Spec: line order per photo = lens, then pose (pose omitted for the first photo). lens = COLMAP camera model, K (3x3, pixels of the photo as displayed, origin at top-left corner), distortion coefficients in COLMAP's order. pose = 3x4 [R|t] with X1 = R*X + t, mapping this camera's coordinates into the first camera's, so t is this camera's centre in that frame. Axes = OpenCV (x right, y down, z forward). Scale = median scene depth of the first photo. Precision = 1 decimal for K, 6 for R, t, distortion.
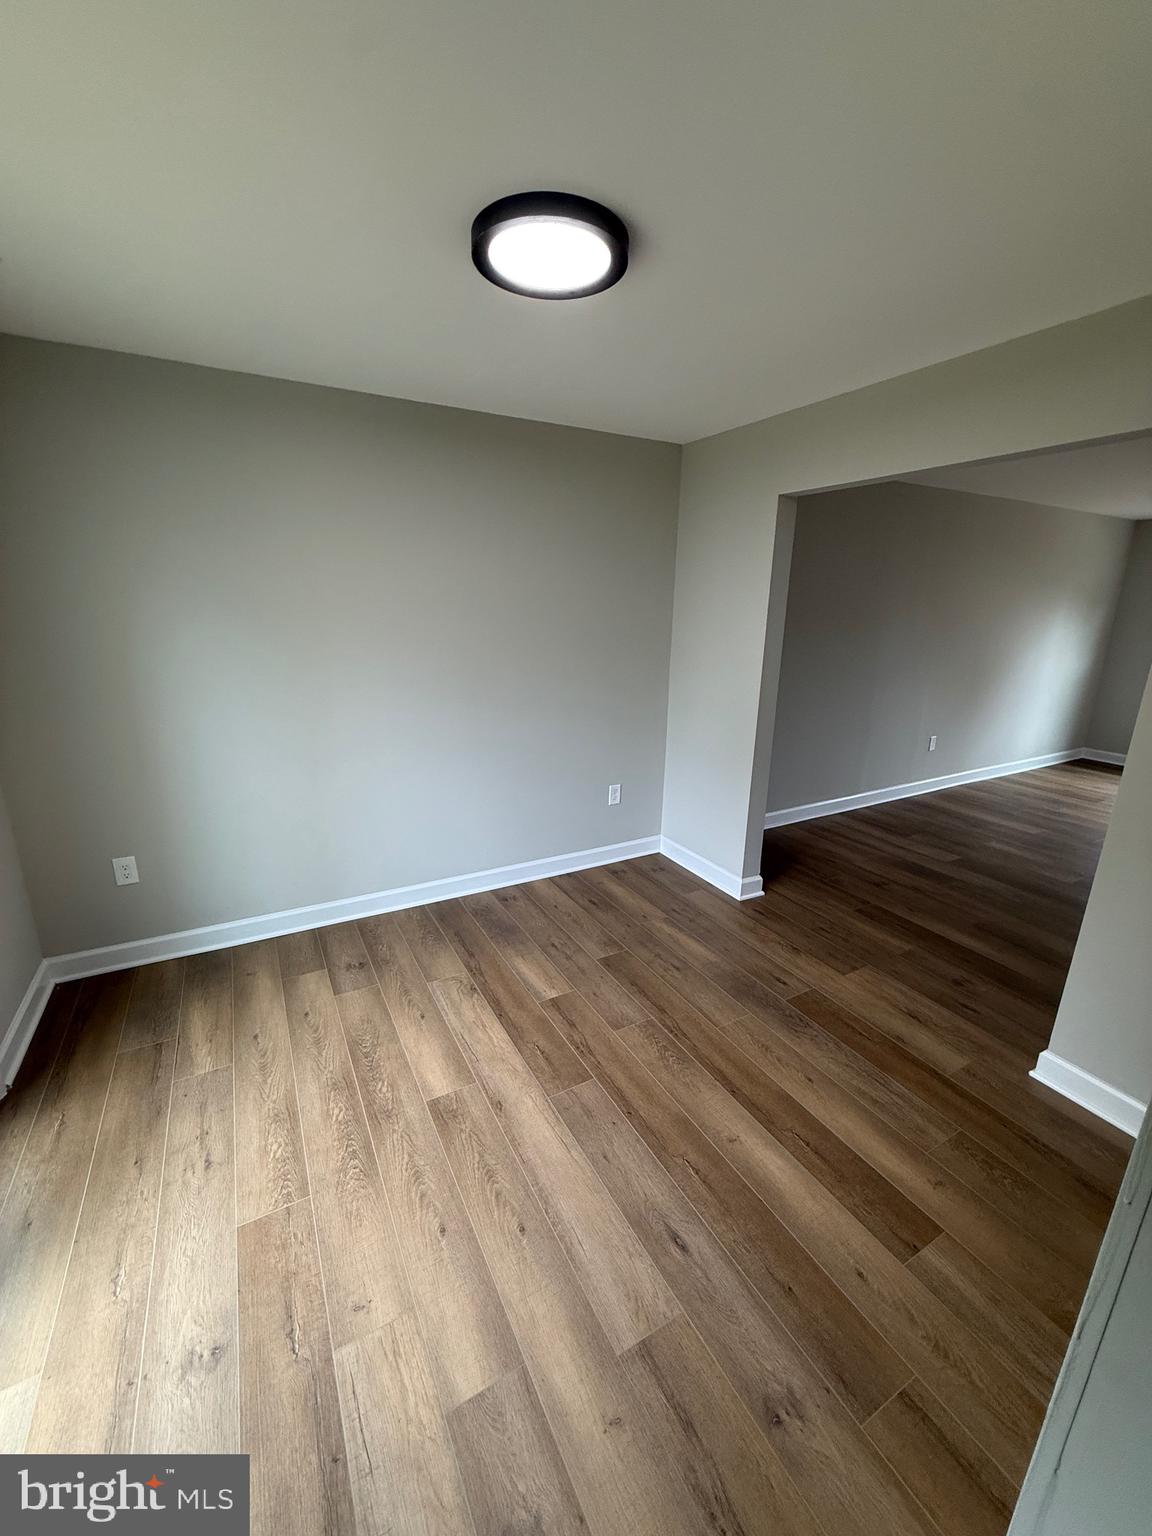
lens RADIAL K [[610.7, 0, 573.4], [0, 610.7, 764.7], [0, 0, 1]] dist [0.000262, -0.000209]
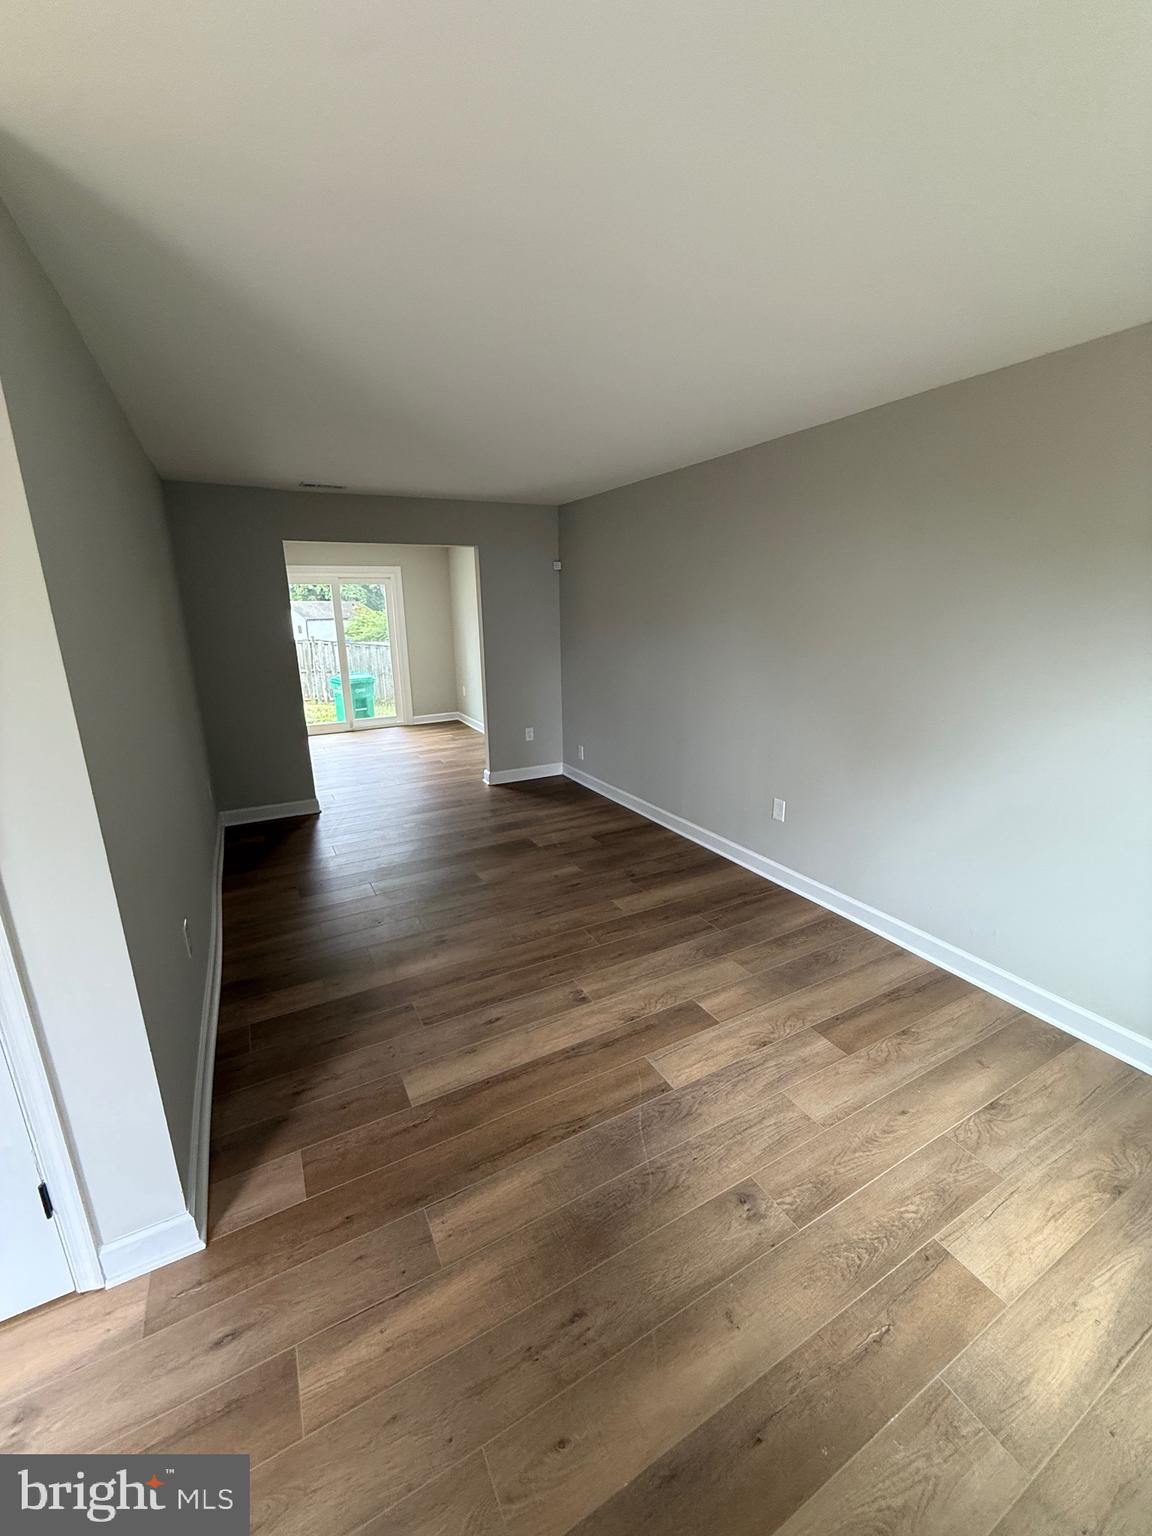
lens RADIAL K [[610.7, 0, 573.4], [0, 610.7, 764.7], [0, 0, 1]] dist [0.000262, -0.000209]
pose [[-0.009425, 0.242980, -0.969985, 2.892632], [-0.249233, 0.938844, 0.237601, -0.433343], [0.968398, 0.243992, 0.051710, 1.733865]]
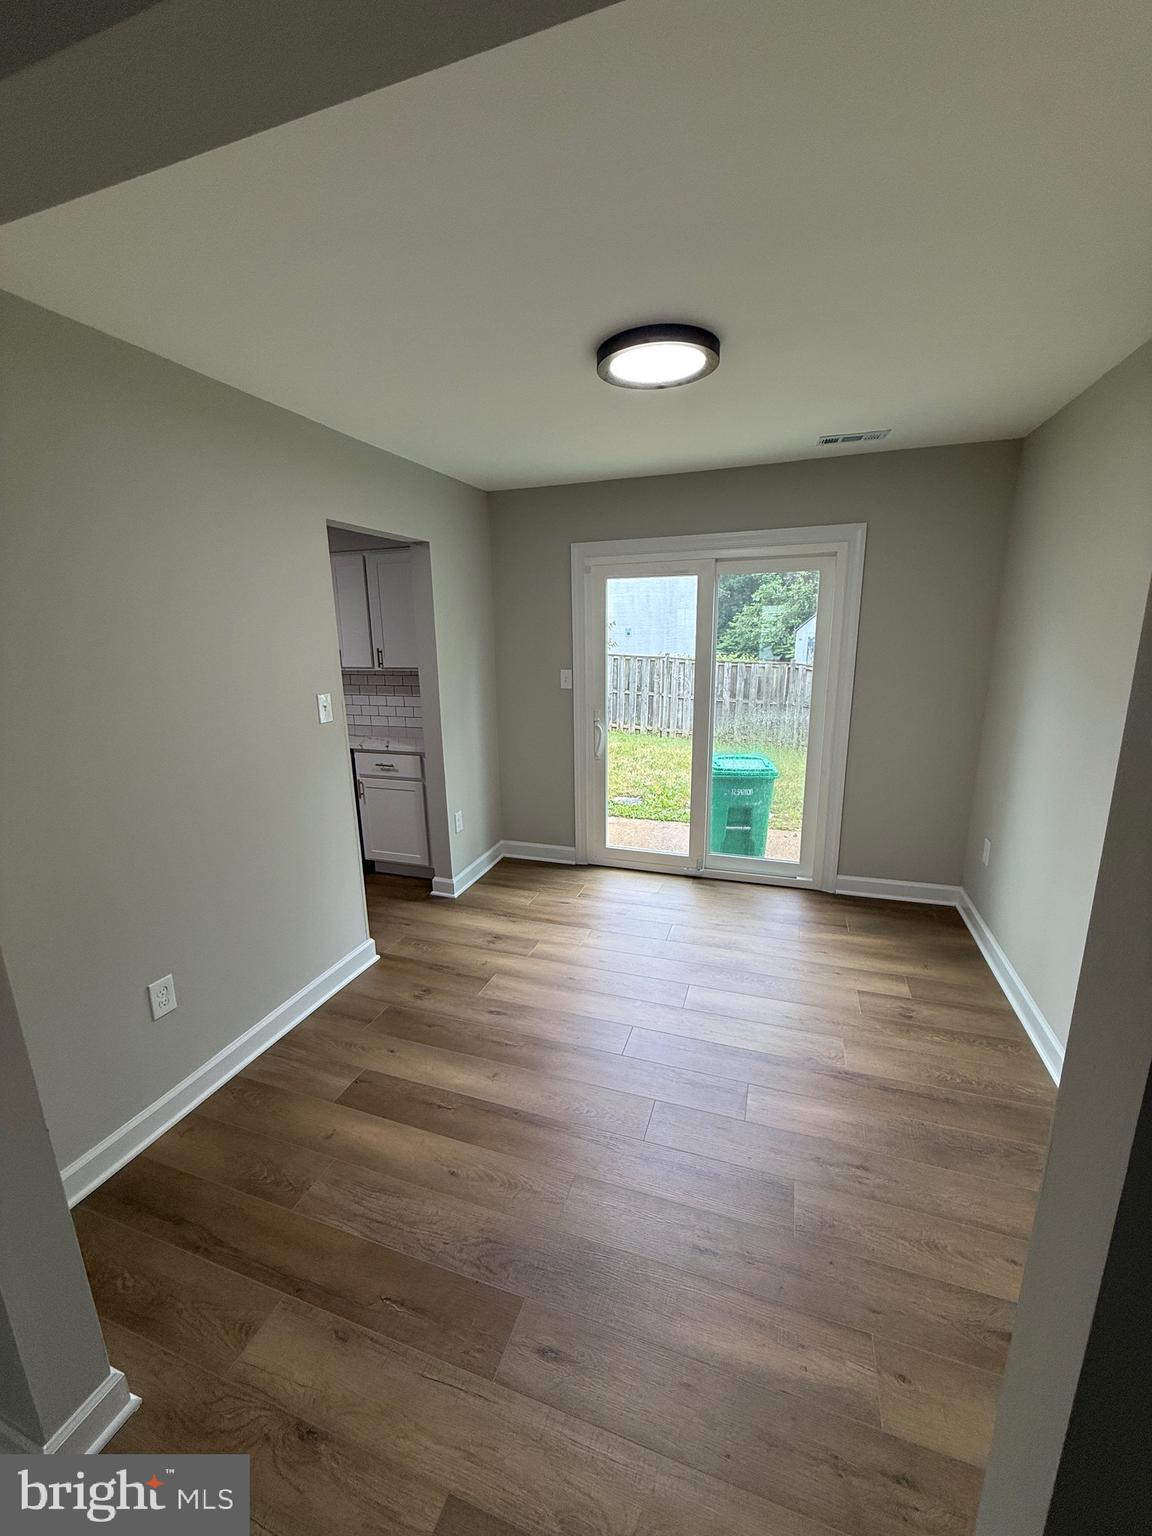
lens RADIAL K [[608.9, 0, 571.3], [0, 608.9, 767.0], [0, 0, 1]] dist [0.011721, -0.000120]
pose [[-0.744215, 0.152894, -0.650206, 0.706009], [-0.166176, 0.900460, 0.401942, -0.367752], [0.646939, 0.407180, -0.644728, 1.370583]]
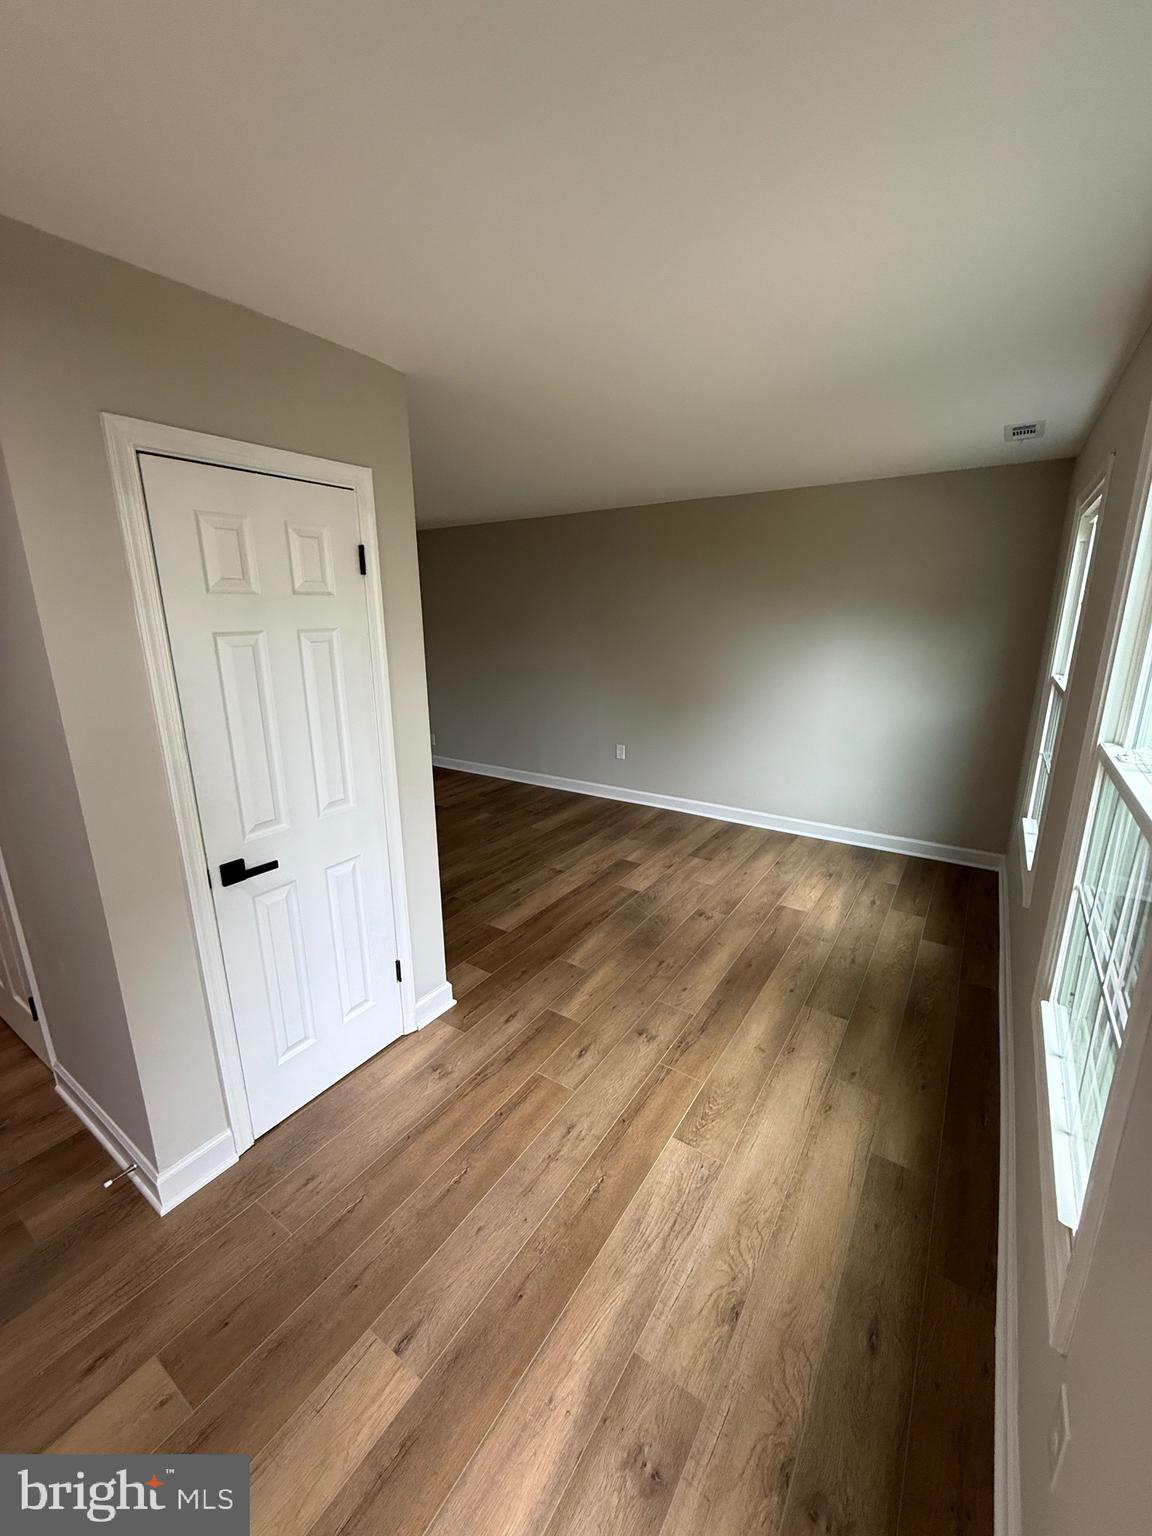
lens RADIAL K [[610.7, 0, 573.4], [0, 610.7, 764.7], [0, 0, 1]] dist [0.000262, -0.000209]
pose [[0.453608, 0.203566, -0.867641, 3.380739], [-0.217932, 0.969343, 0.113492, -0.264448], [0.864144, 0.137606, 0.484065, 1.054509]]
